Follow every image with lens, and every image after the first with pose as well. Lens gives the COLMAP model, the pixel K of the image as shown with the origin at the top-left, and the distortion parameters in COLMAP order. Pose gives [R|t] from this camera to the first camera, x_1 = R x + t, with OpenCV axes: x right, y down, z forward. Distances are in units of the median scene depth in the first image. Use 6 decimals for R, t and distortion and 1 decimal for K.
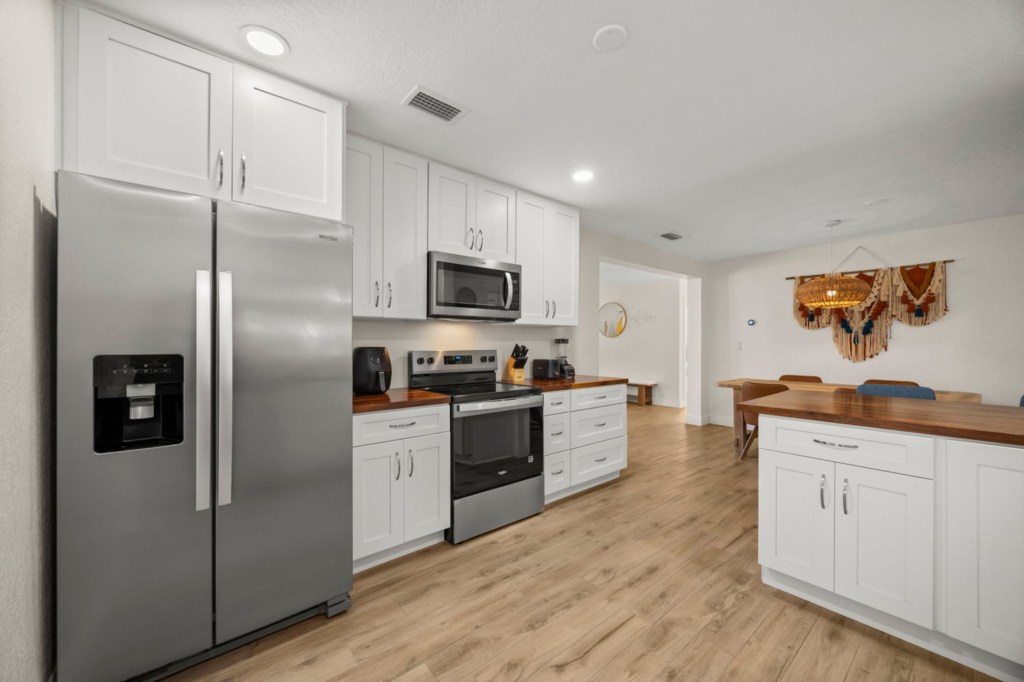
lens RADIAL K [[393.9, 0, 510.1], [0, 393.9, 339.2], [0, 0, 1]] dist [0.000688, 0.000076]
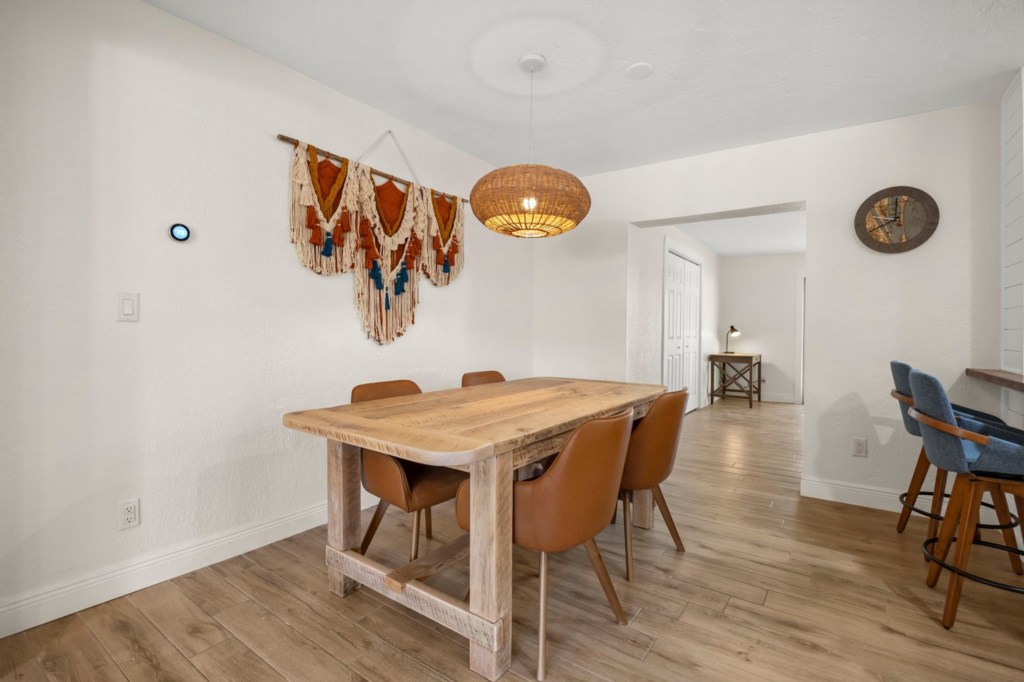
lens RADIAL K [[461.2, 0, 511.0], [0, 461.2, 336.4], [0, 0, 1]] dist [-0.000740, 0.000008]
pose [[-0.250857, -0.009692, 0.967976, 0.233778], [0.000798, 0.999947, 0.010219, 0.041597], [-0.968024, 0.003336, -0.250836, 1.016975]]
